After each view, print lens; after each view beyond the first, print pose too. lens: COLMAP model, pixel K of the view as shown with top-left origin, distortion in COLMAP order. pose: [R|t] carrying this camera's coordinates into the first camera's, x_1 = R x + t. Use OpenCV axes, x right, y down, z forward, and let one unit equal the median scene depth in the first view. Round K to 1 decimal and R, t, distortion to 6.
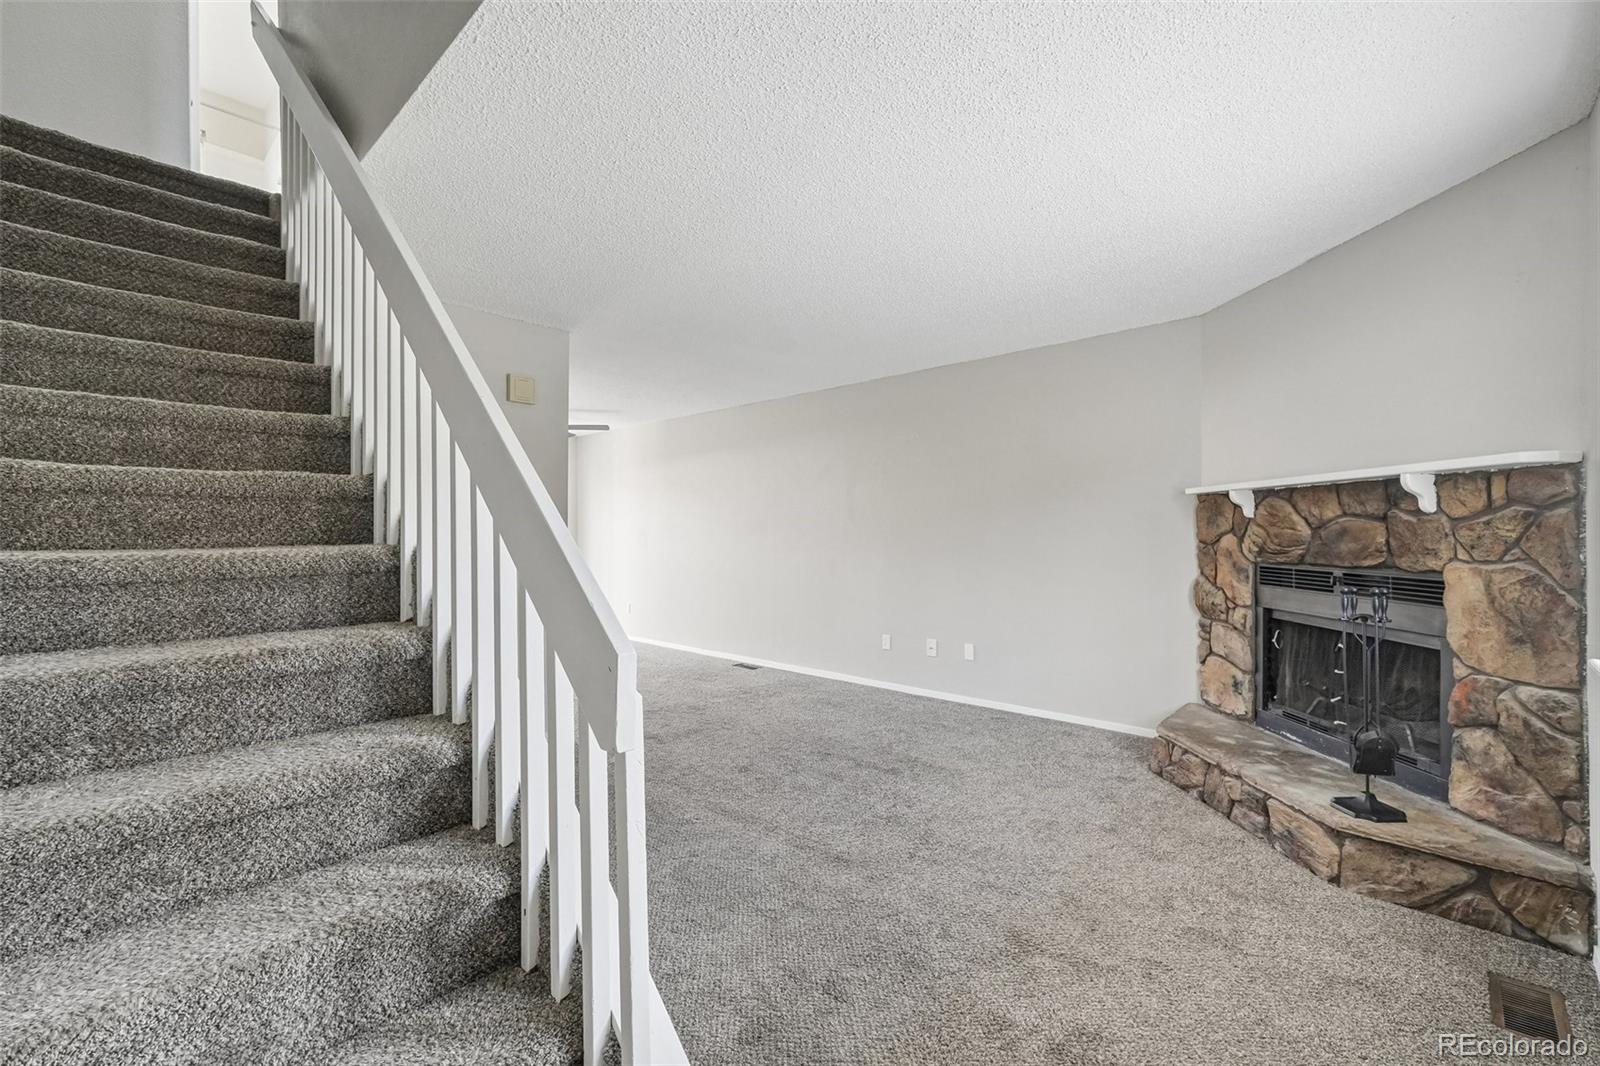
lens RADIAL K [[694.6, 0, 811.7], [0, 694.6, 536.7], [0, 0, 1]] dist [0.000678, 0.002982]
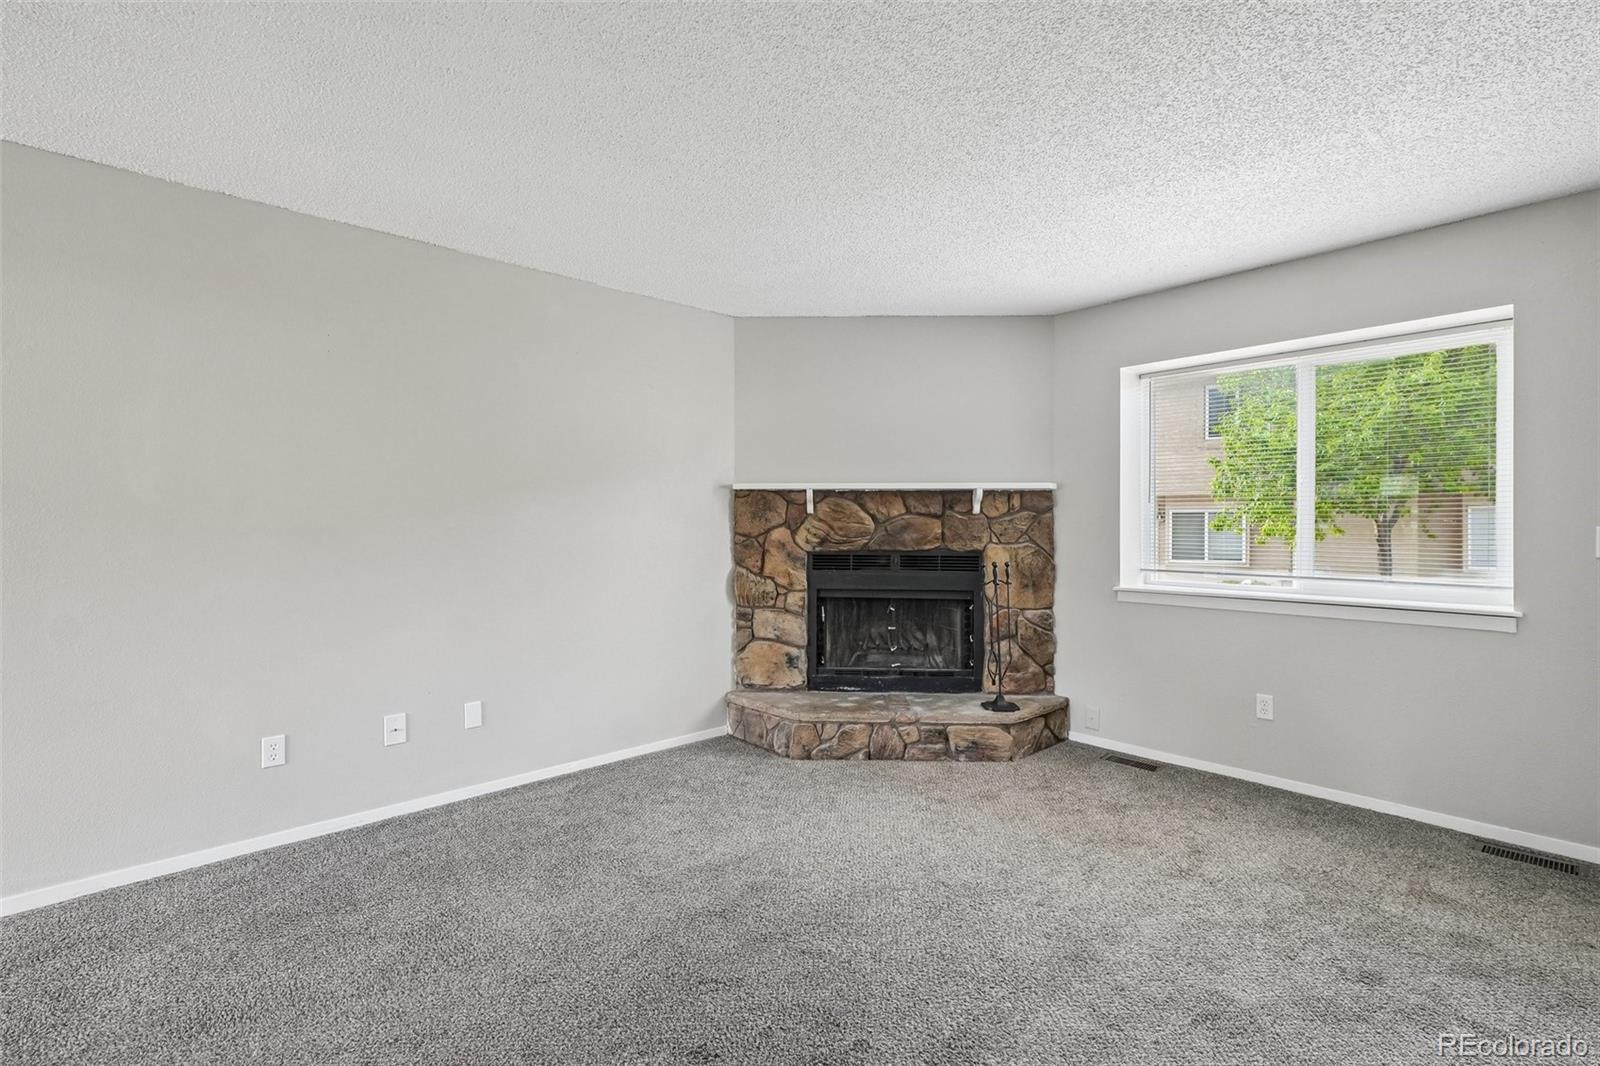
lens RADIAL K [[694.6, 0, 807.9], [0, 694.6, 535.4], [0, 0, 1]] dist [0.000678, 0.002982]
pose [[0.073186, -0.008550, 0.997282, -0.582511], [0.005289, 0.999953, 0.008185, -0.000012], [-0.997304, 0.004676, 0.073227, 1.004548]]
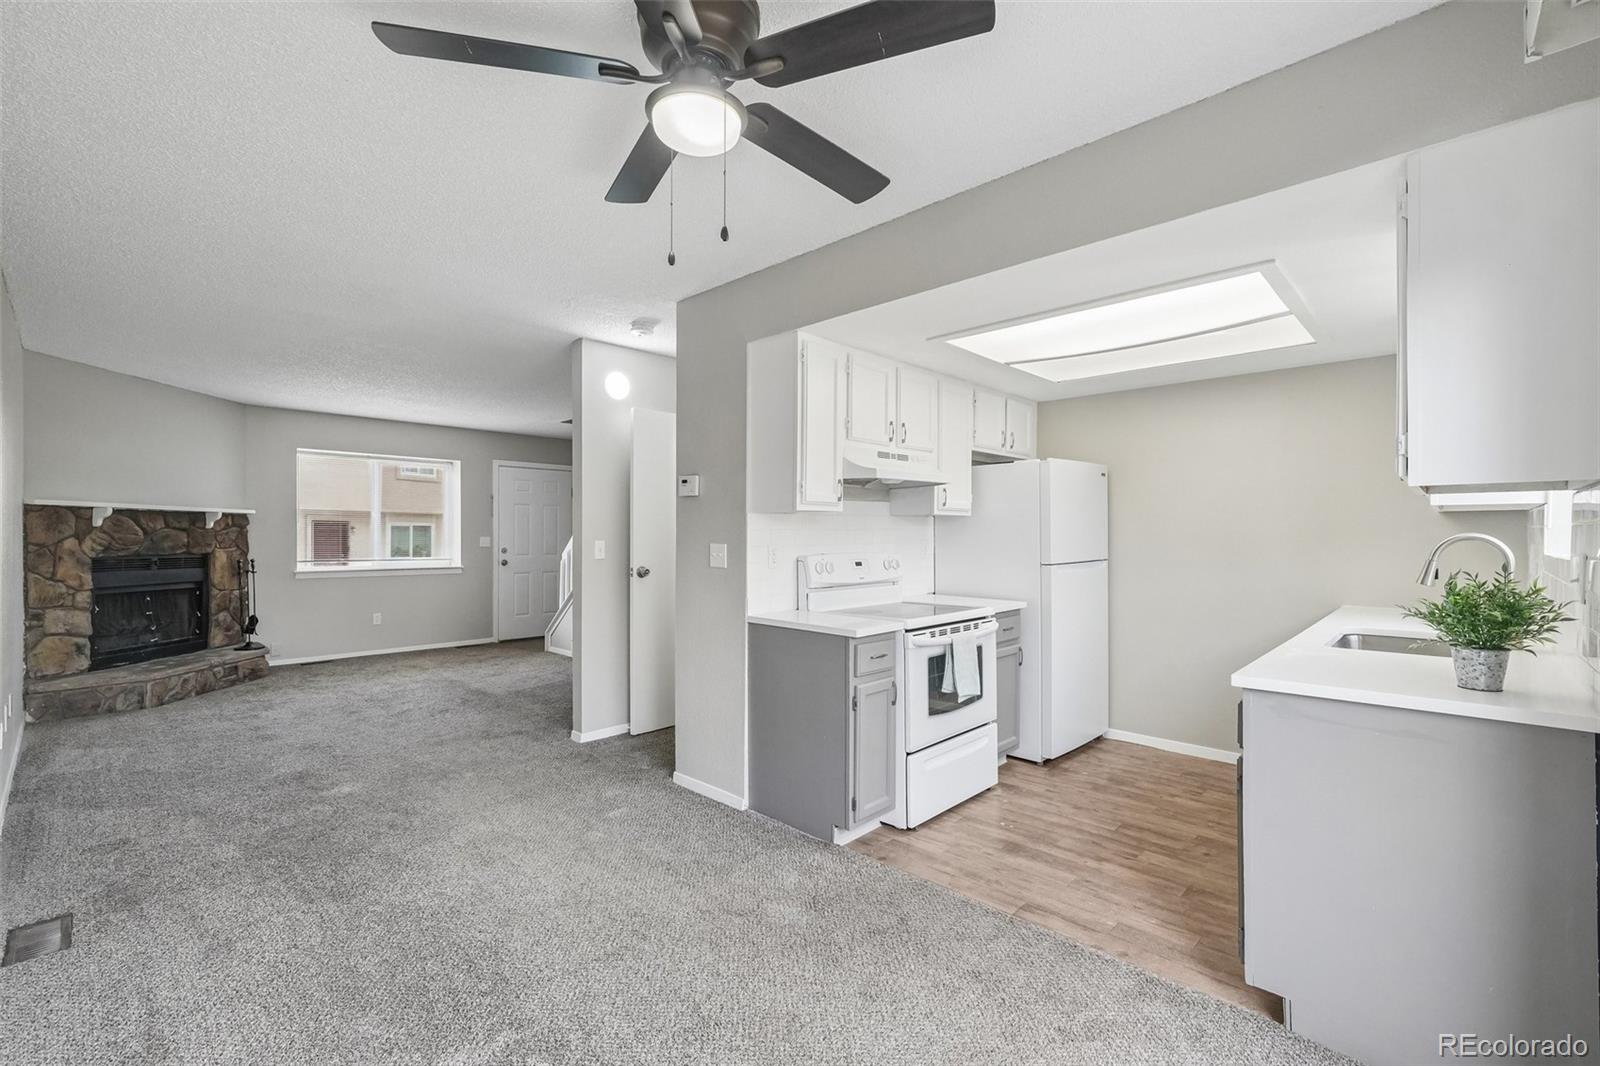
lens RADIAL K [[694.6, 0, 804.9], [0, 694.6, 535.6], [0, 0, 1]] dist [0.000678, 0.002982]
pose [[-0.999886, -0.002354, 0.014939, -0.935524], [-0.002272, 0.999982, 0.005504, -0.021597], [-0.014952, 0.005470, -0.999873, 2.646826]]
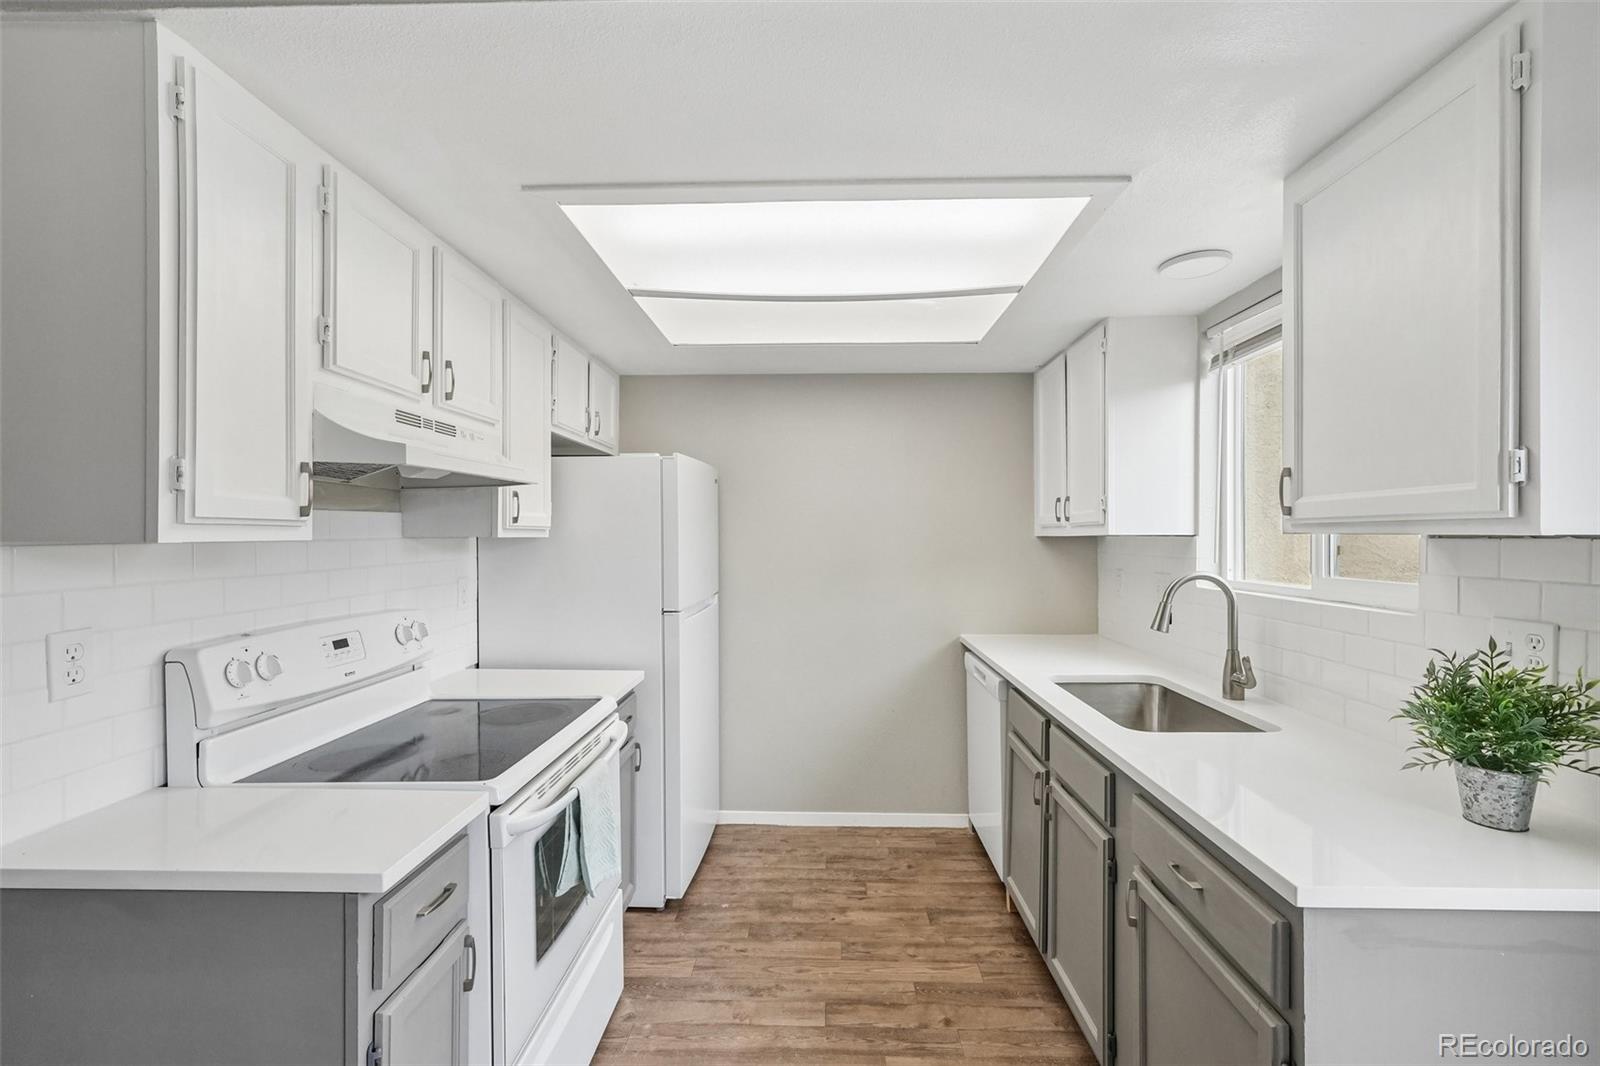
lens RADIAL K [[694.6, 0, 803.8], [0, 694.6, 540.0], [0, 0, 1]] dist [0.000678, 0.002982]
pose [[-0.754699, 0.005020, -0.656052, -0.923563], [-0.001237, 0.999958, 0.009075, -0.055842], [0.656070, 0.007660, -0.754661, 2.149219]]
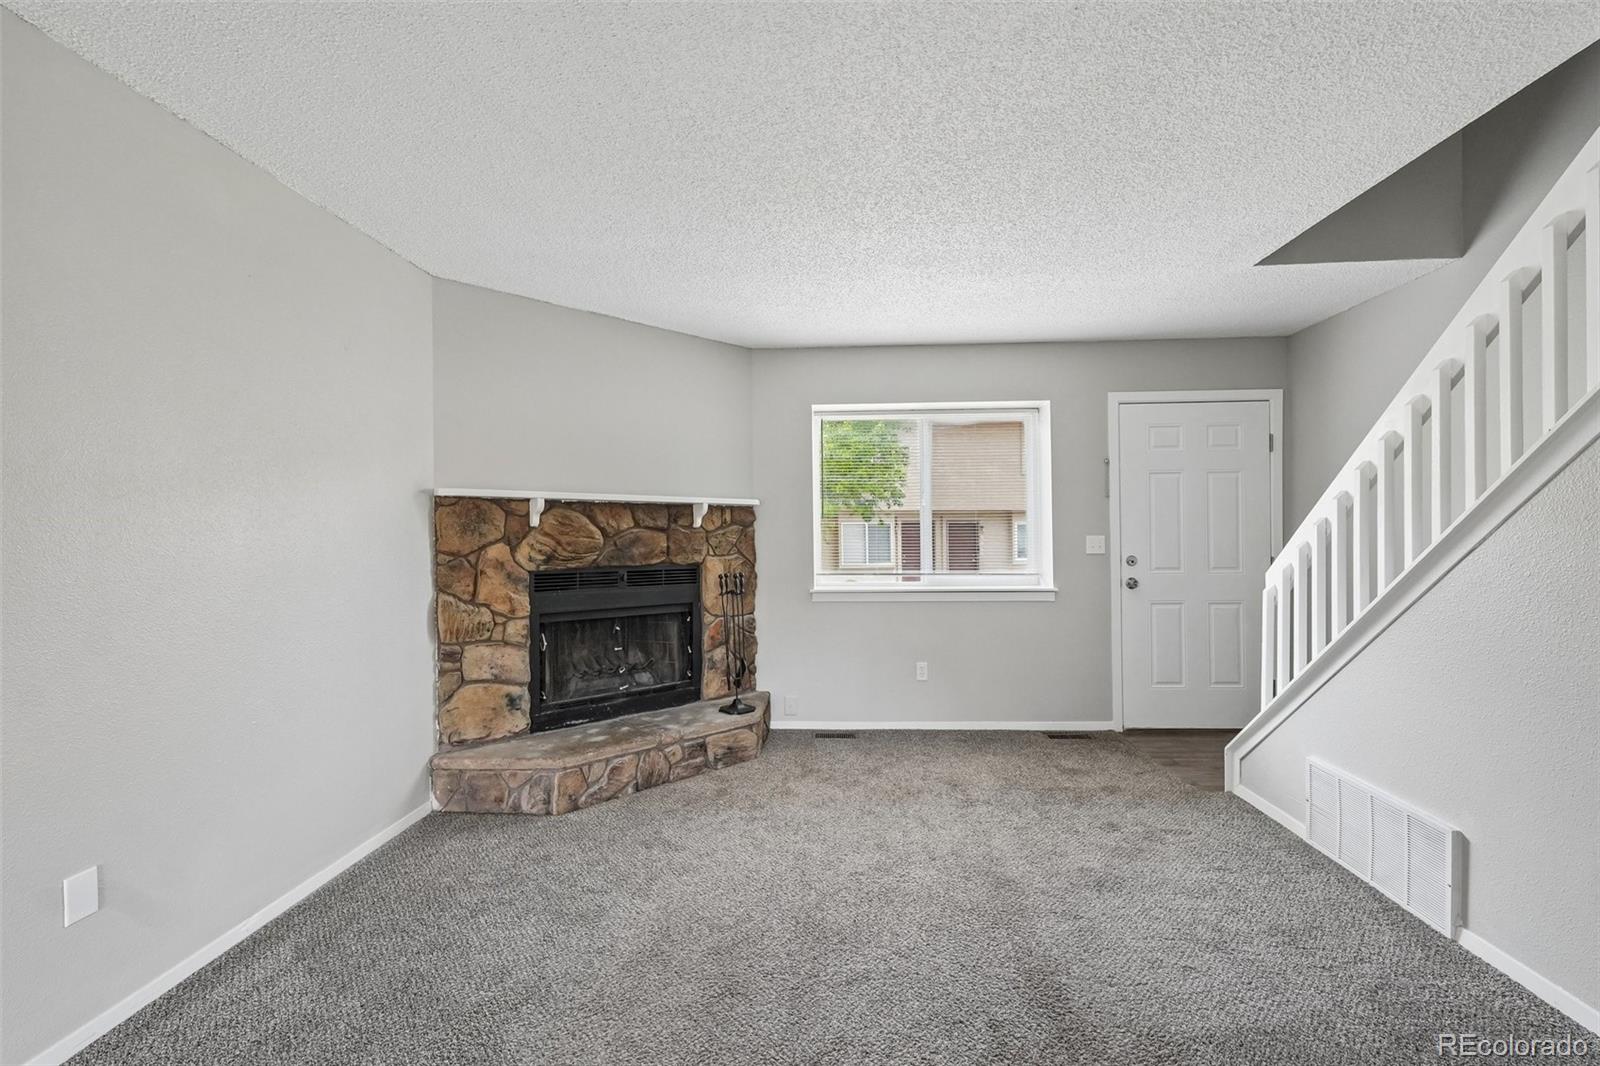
lens RADIAL K [[694.6, 0, 808.1], [0, 694.6, 532.9], [0, 0, 1]] dist [0.000678, 0.002982]
pose [[-0.643682, 0.009813, 0.765230, -0.426270], [0.014172, 0.999899, -0.000901, -0.012737], [-0.765162, 0.010265, -0.643756, 1.468690]]
